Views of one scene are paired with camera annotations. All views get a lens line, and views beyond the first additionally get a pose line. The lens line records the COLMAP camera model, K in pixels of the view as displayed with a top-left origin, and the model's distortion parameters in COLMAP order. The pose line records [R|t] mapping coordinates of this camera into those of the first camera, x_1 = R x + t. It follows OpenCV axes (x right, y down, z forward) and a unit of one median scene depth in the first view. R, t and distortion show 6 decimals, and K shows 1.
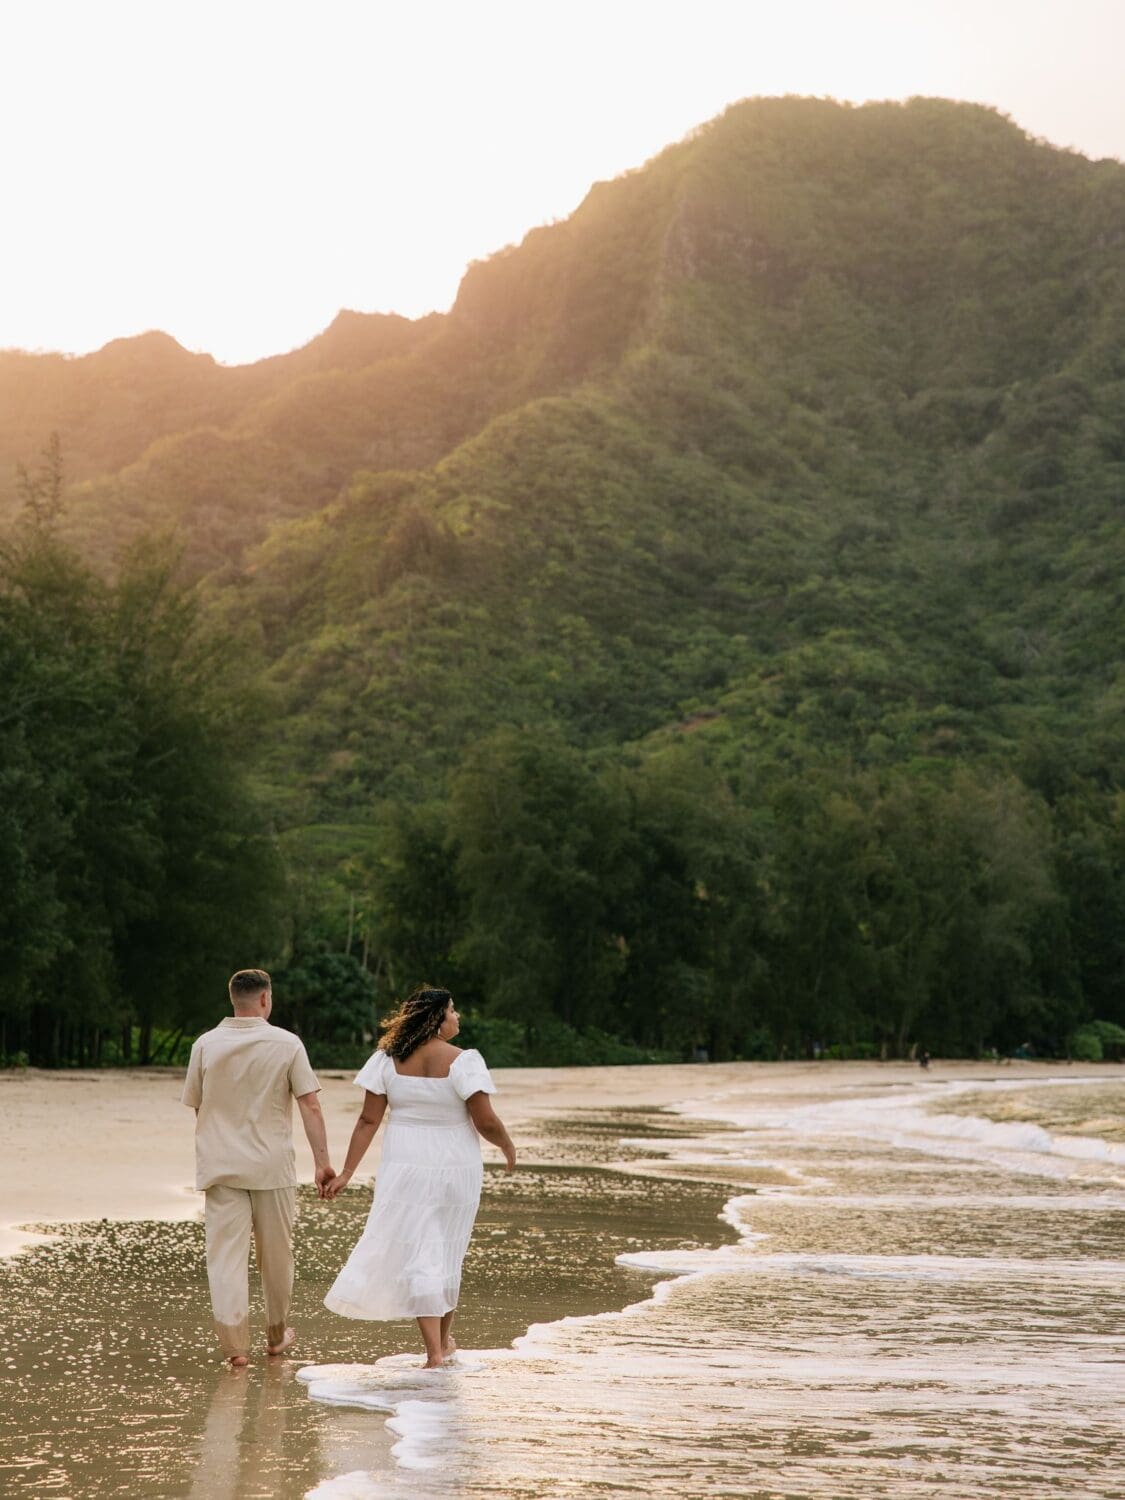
lens RADIAL K [[2981.0, 0, 562.5], [0, 2981.0, 750.0], [0, 0, 1]] dist [0.009464, -0.003406]
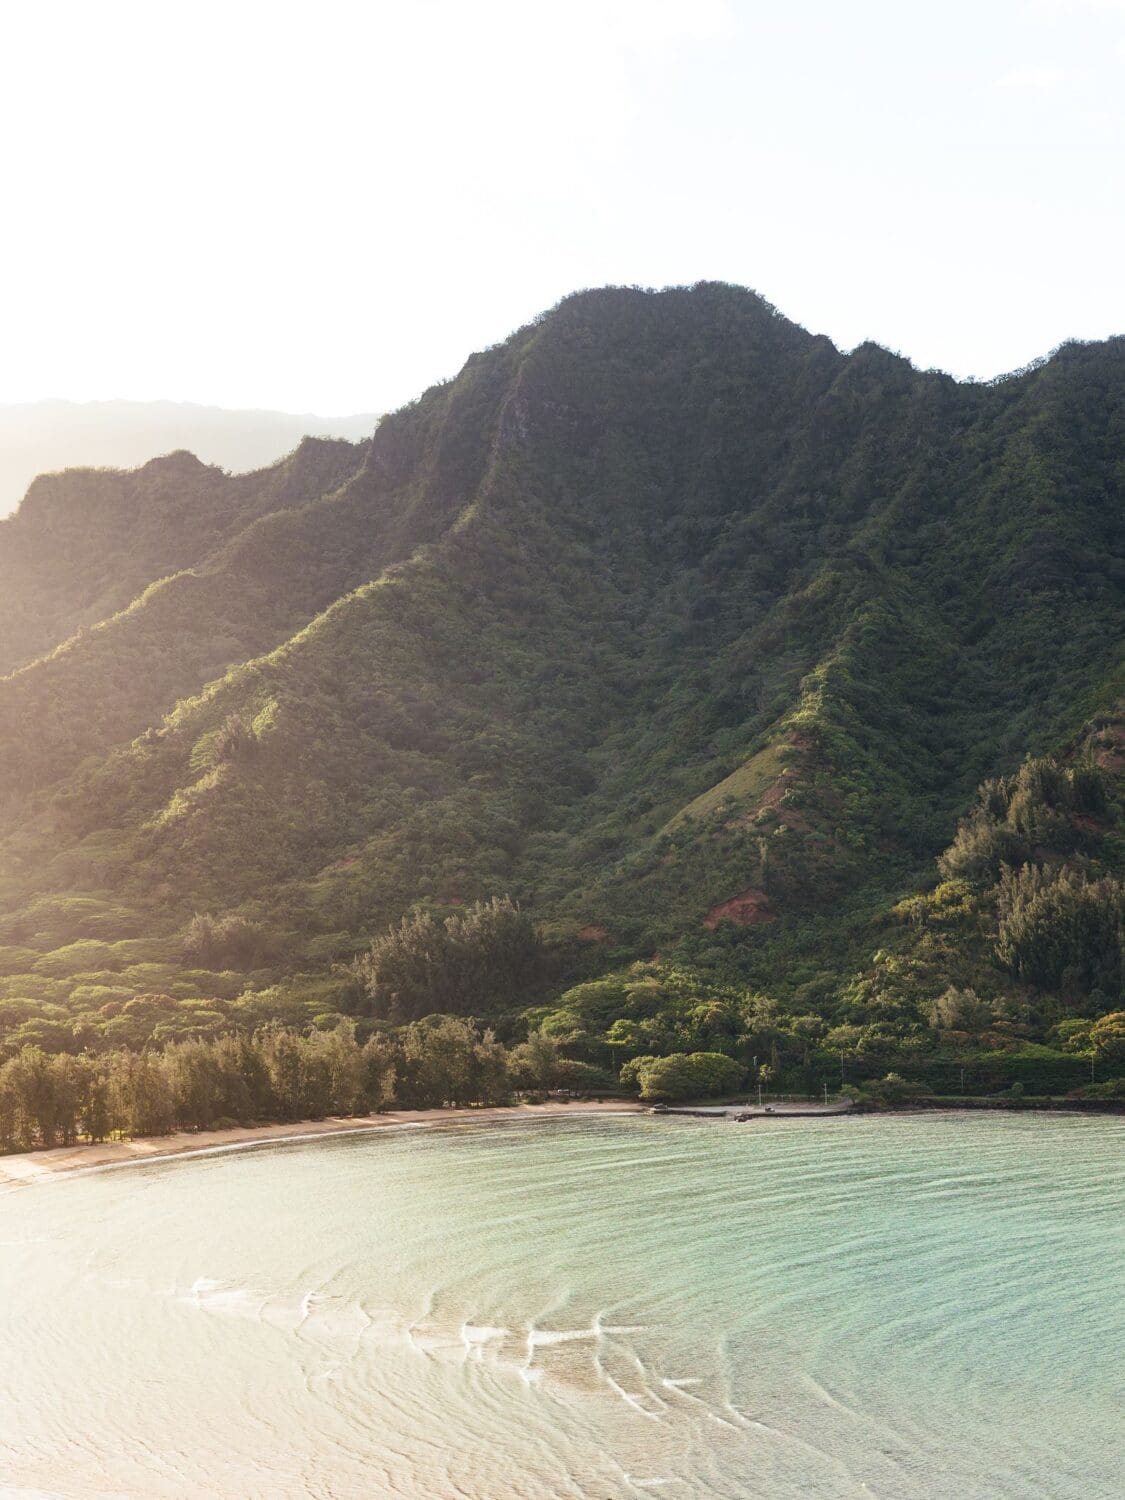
lens RADIAL K [[2981.0, 0, 562.5], [0, 2981.0, 750.0], [0, 0, 1]] dist [0.009464, -0.003406]
pose [[0.997067, -0.015007, -0.075049, 0.177412], [0.020893, 0.996713, 0.078277, -0.124010], [0.073628, -0.079615, 0.994103, -0.493290]]
